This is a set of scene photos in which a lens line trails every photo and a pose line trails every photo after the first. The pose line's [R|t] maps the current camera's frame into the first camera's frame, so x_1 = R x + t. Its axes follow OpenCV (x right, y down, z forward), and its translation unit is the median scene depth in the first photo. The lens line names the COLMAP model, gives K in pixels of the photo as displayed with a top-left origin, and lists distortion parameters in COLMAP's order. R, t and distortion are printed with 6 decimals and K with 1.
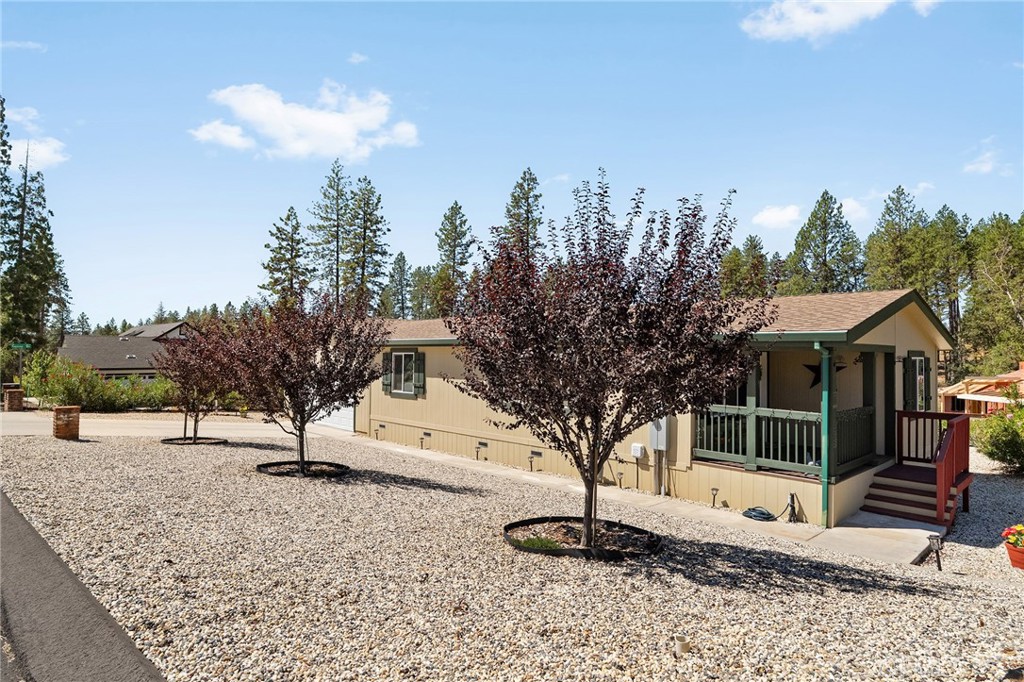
lens RADIAL K [[584.5, 0, 505.8], [0, 584.5, 345.6], [0, 0, 1]] dist [0.004334, -0.000920]
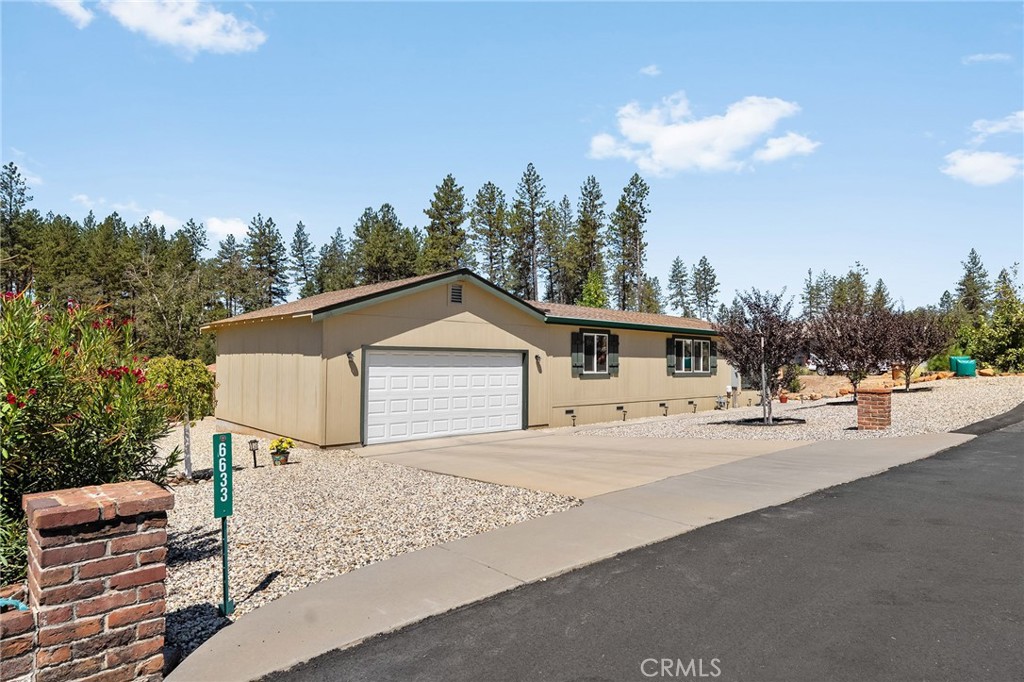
lens RADIAL K [[584.5, 0, 505.5], [0, 584.5, 340.8], [0, 0, 1]] dist [0.004334, -0.000920]
pose [[0.033400, 0.023144, 0.999174, -1.251875], [-0.020979, 0.999528, -0.022451, 0.052181], [-0.999222, -0.020212, 0.033870, 1.166911]]
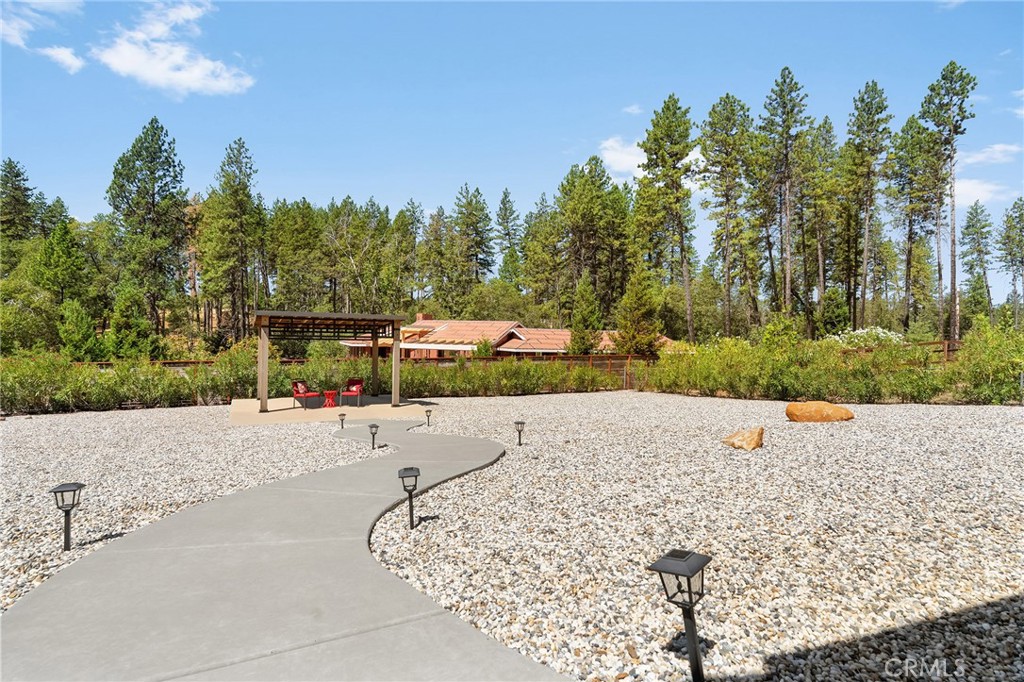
lens RADIAL K [[543.1, 0, 514.3], [0, 543.1, 338.5], [0, 0, 1]] dist [0.000474, -0.001714]
pose [[0.371118, -0.004848, 0.928573, 0.064315], [-0.031334, 0.999352, 0.017740, 0.157857], [-0.928057, -0.035679, 0.370725, 1.452540]]
